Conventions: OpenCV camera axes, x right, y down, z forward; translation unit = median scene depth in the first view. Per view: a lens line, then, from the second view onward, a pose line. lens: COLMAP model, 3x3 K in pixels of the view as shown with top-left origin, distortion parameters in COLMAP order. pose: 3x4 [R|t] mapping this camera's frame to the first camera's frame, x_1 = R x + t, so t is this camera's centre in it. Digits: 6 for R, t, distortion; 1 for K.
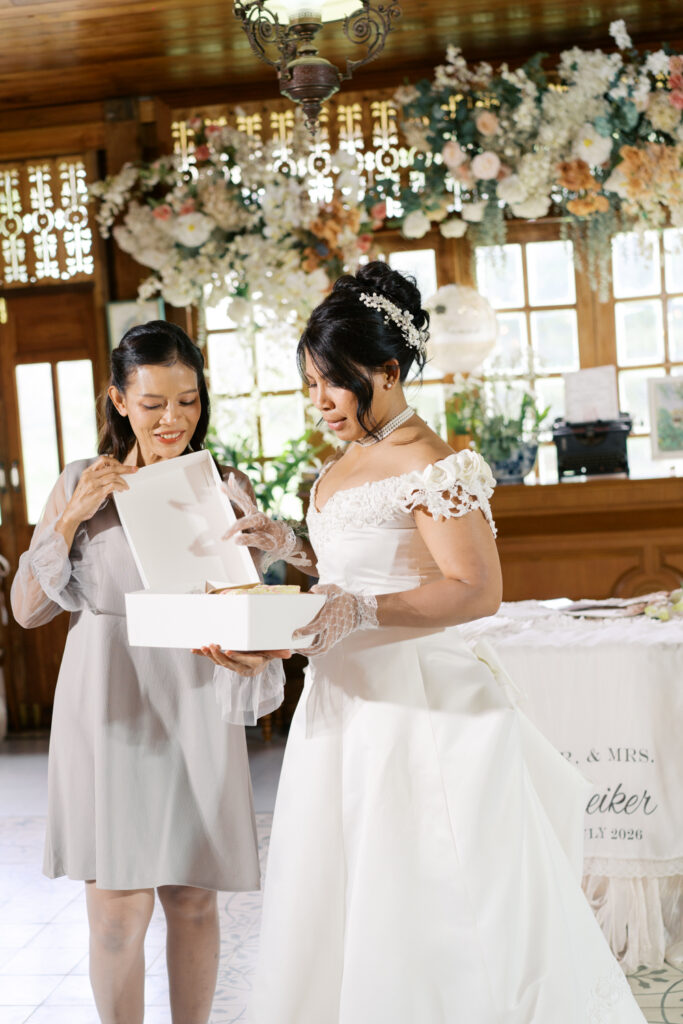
lens RADIAL K [[1619.1, 0, 341.5], [0, 1619.1, 512.0], [0, 0, 1]] dist [-0.002532, 0.090811]
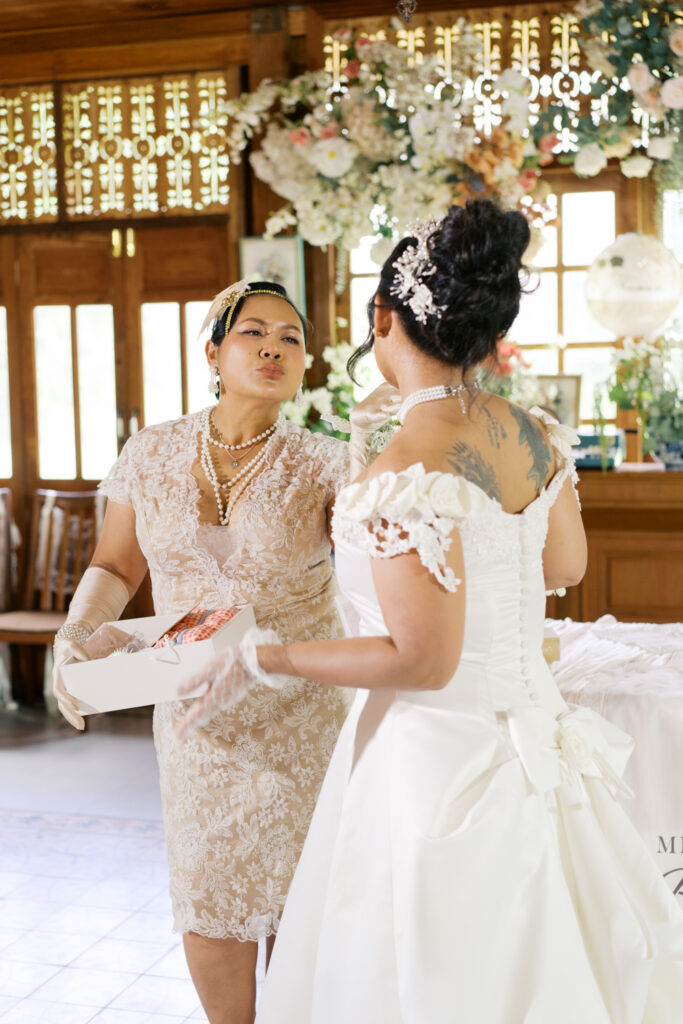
lens RADIAL K [[1619.1, 0, 341.5], [0, 1619.1, 512.0], [0, 0, 1]] dist [-0.002532, 0.090811]
pose [[0.989362, 0.062908, -0.131172, 0.037708], [-0.058795, 0.997656, 0.034997, -0.013575], [0.133066, -0.026912, 0.990742, 0.123749]]
